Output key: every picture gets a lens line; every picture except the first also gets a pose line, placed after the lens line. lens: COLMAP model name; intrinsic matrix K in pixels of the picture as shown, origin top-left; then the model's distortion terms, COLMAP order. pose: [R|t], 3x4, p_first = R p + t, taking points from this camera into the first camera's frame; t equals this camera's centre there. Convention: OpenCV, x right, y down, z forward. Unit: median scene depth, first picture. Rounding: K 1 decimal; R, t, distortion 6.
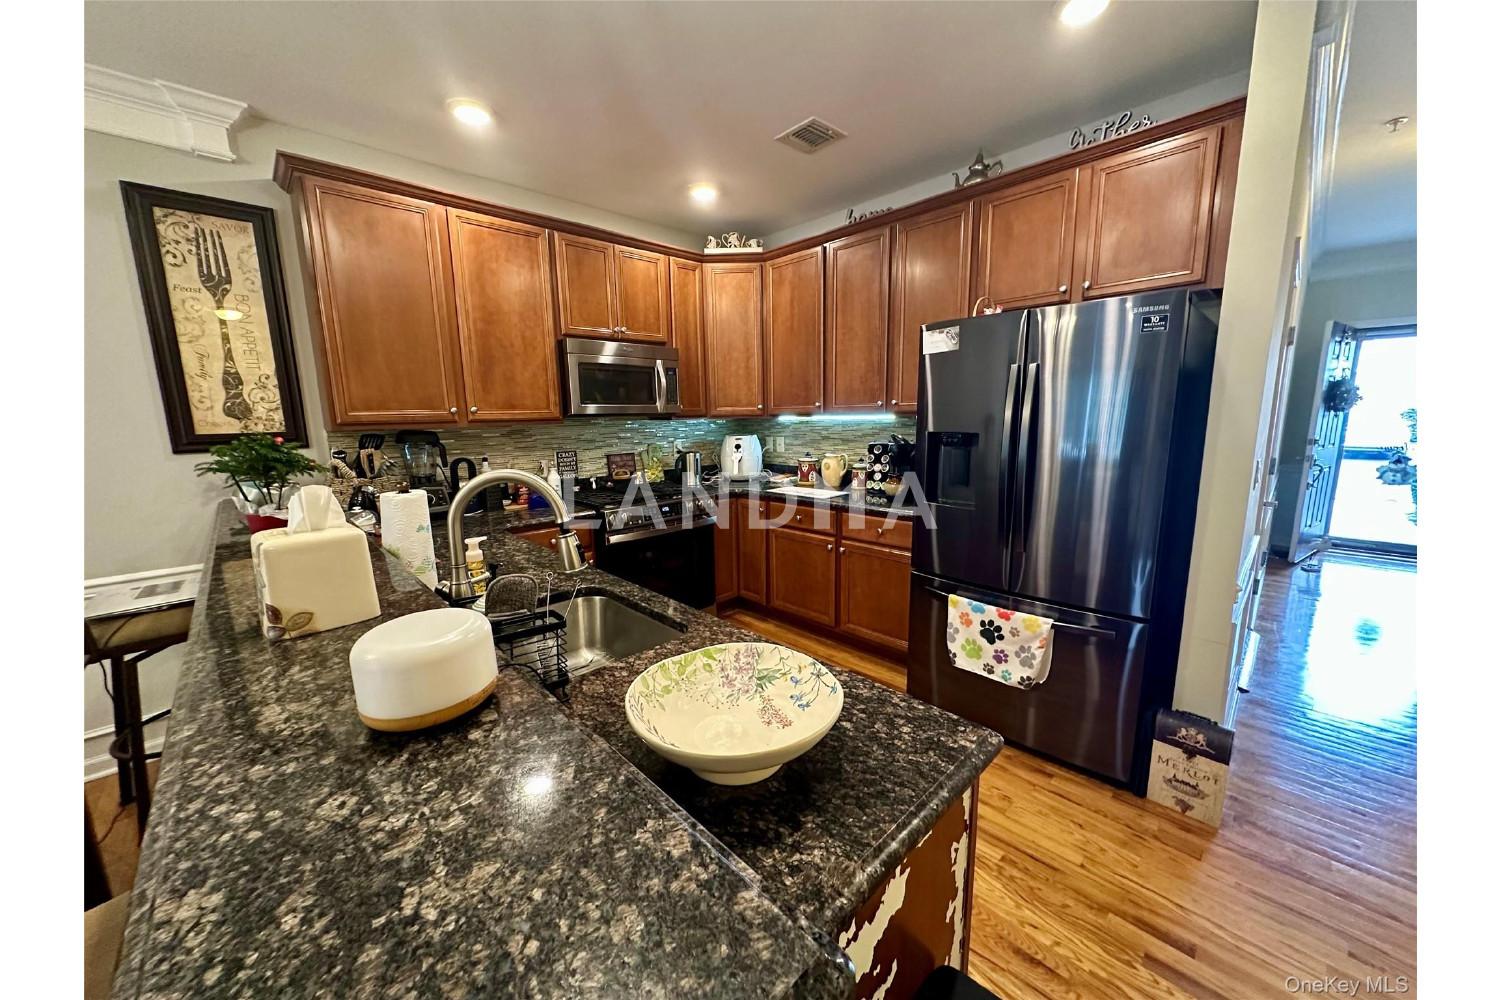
lens RADIAL K [[529.7, 0, 750.0], [0, 529.7, 500.0], [0, 0, 1]] dist [-0.002367, -0.000008]
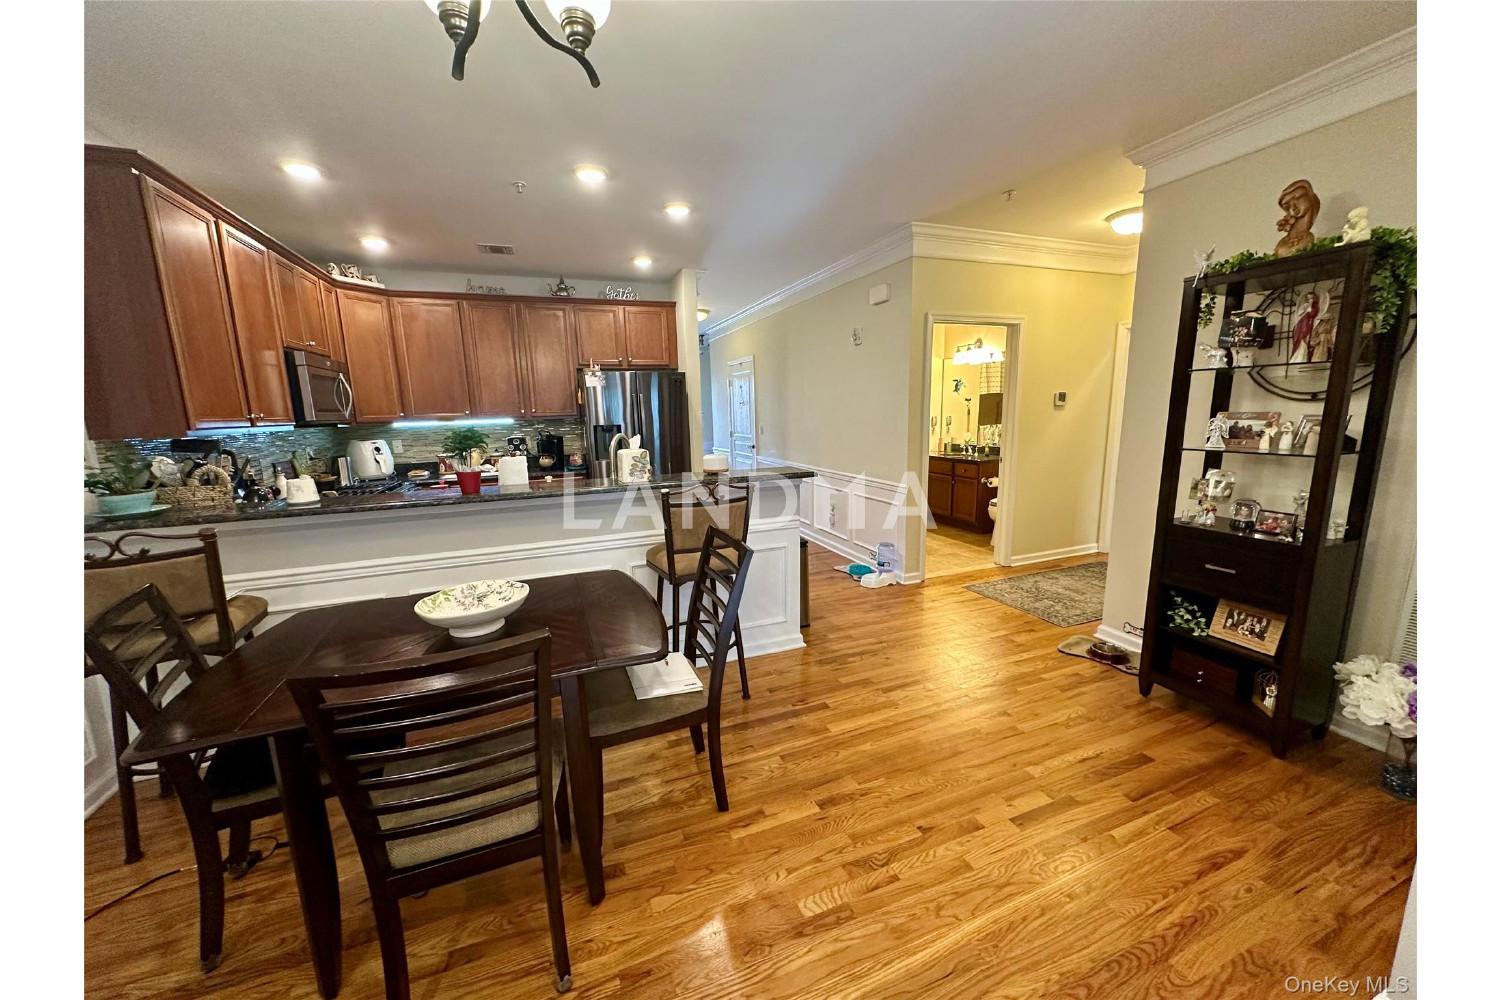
lens RADIAL K [[529.7, 0, 750.0], [0, 529.7, 500.0], [0, 0, 1]] dist [-0.002367, -0.000008]
pose [[0.390510, -0.150483, 0.908216, -1.162958], [0.169670, 0.981414, 0.089657, 0.062629], [-0.904828, 0.119085, 0.408784, -0.284852]]
